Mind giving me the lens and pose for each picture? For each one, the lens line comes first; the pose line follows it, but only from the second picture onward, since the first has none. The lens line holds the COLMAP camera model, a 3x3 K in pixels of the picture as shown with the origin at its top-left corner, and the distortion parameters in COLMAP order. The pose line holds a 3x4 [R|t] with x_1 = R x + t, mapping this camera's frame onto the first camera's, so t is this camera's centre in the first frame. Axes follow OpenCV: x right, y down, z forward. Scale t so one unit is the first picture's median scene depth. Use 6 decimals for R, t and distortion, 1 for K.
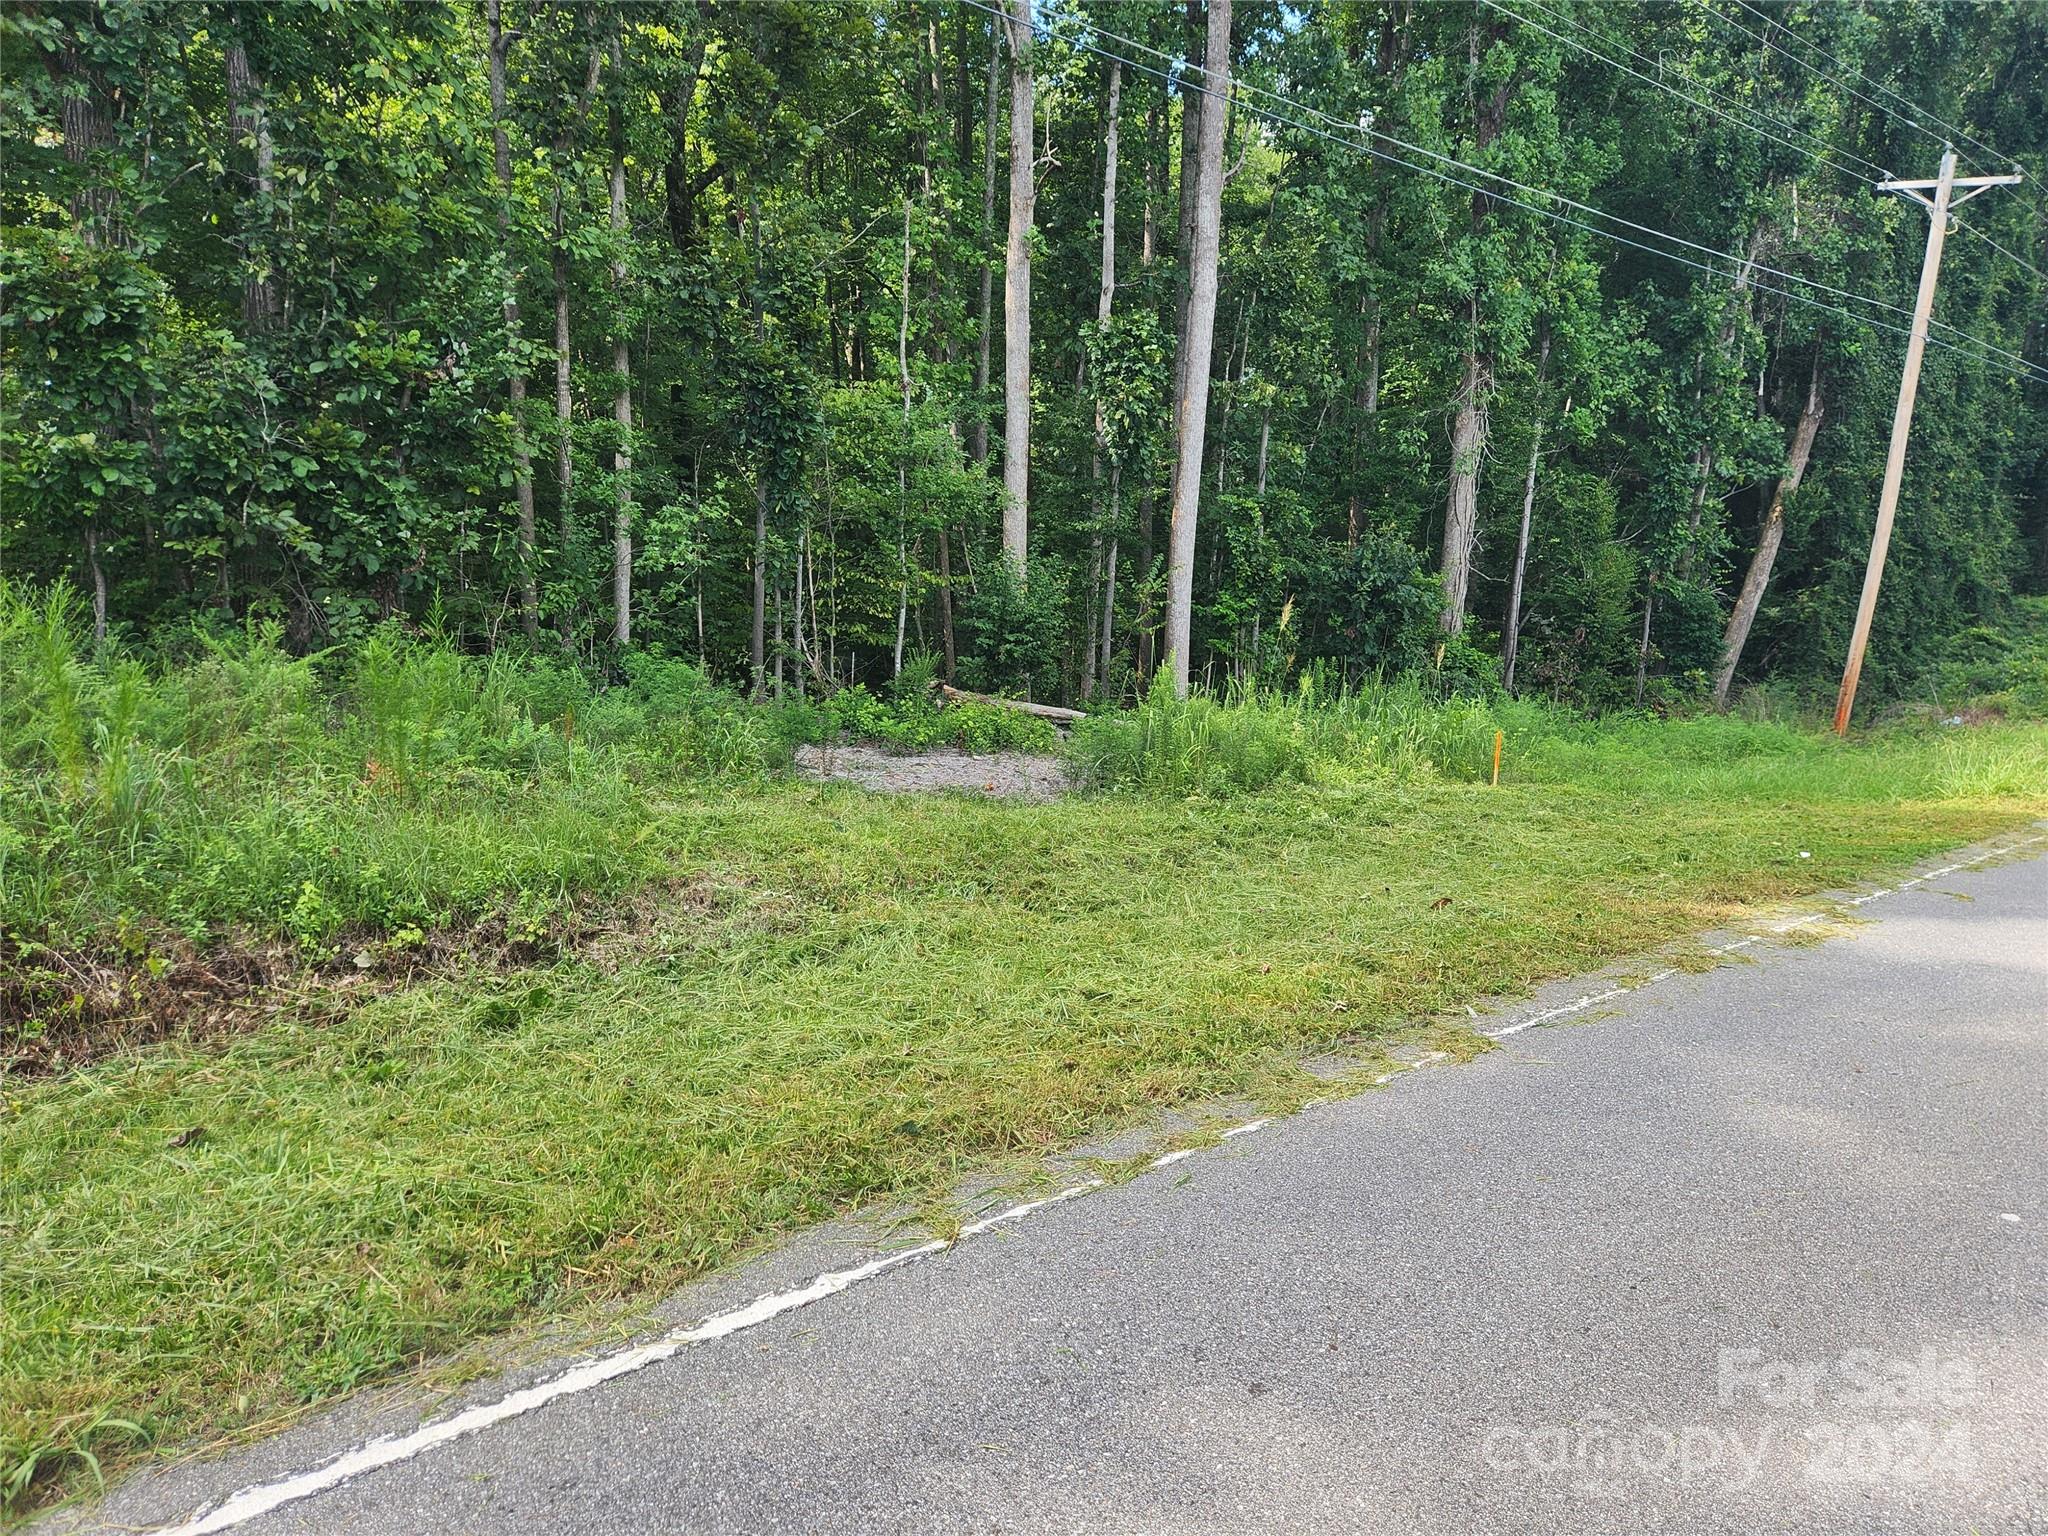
lens RADIAL K [[1324.6, 0, 1024.0], [0, 1324.6, 724.1], [0, 0, 1]] dist [0.064352, -0.051052]
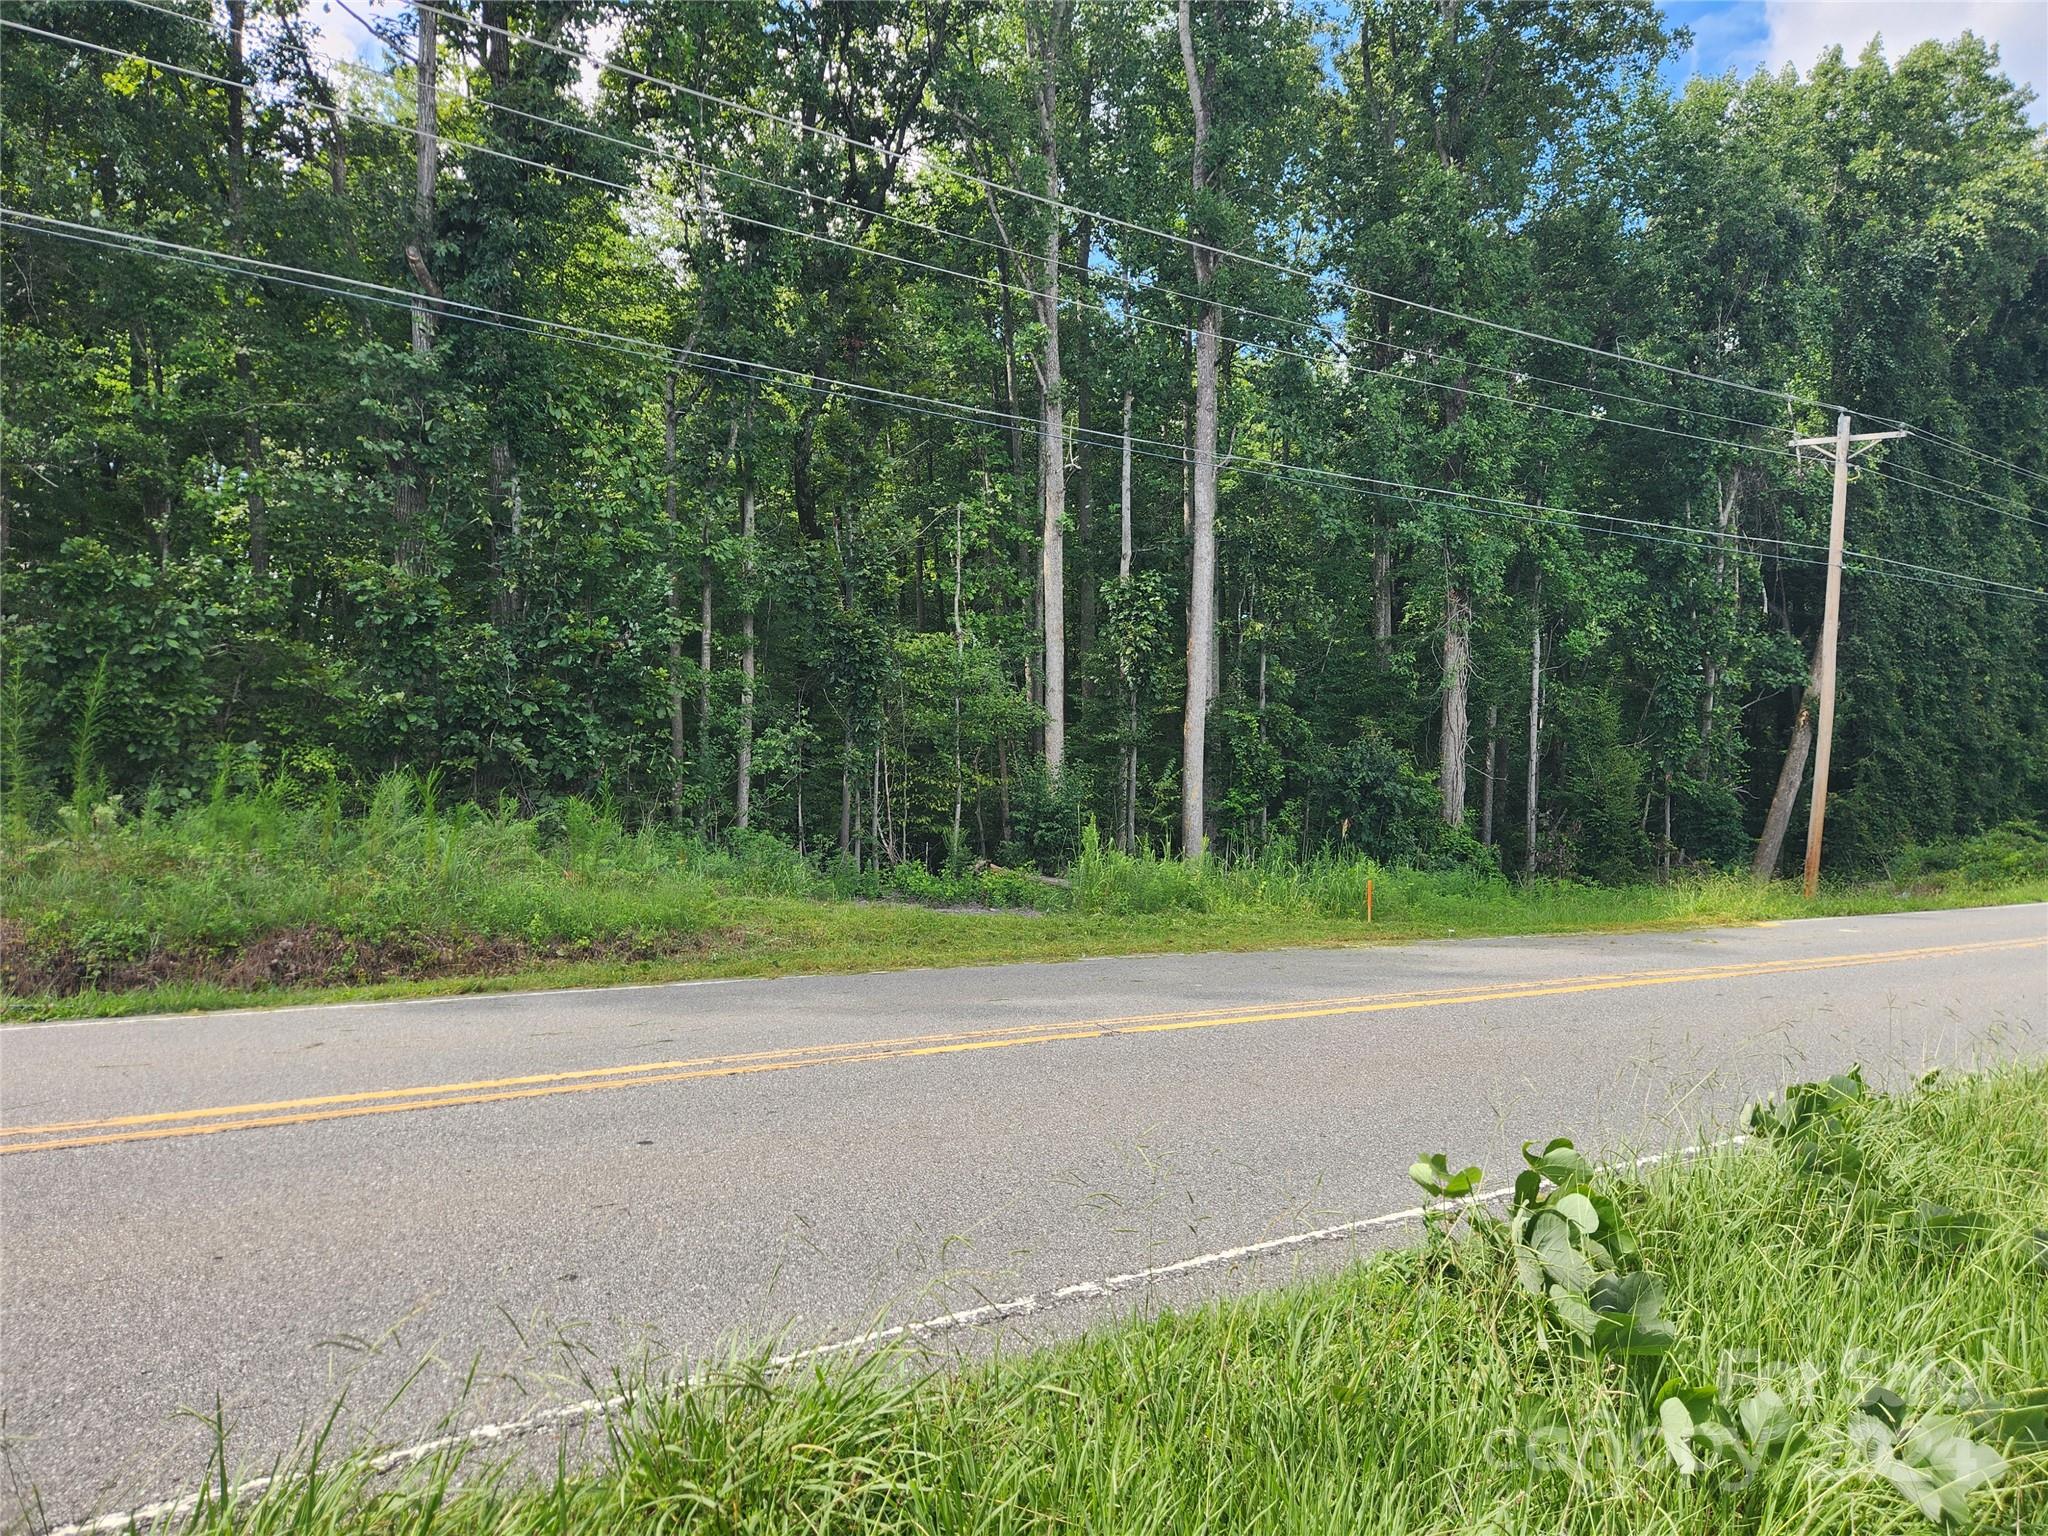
lens RADIAL K [[1324.6, 0, 1024.0], [0, 1324.6, 724.1], [0, 0, 1]] dist [0.064352, -0.051052]
pose [[0.993185, -0.025062, -0.113821, 0.136009], [0.005751, 0.985955, -0.166914, 0.057703], [0.116405, 0.165122, 0.979380, -0.293867]]
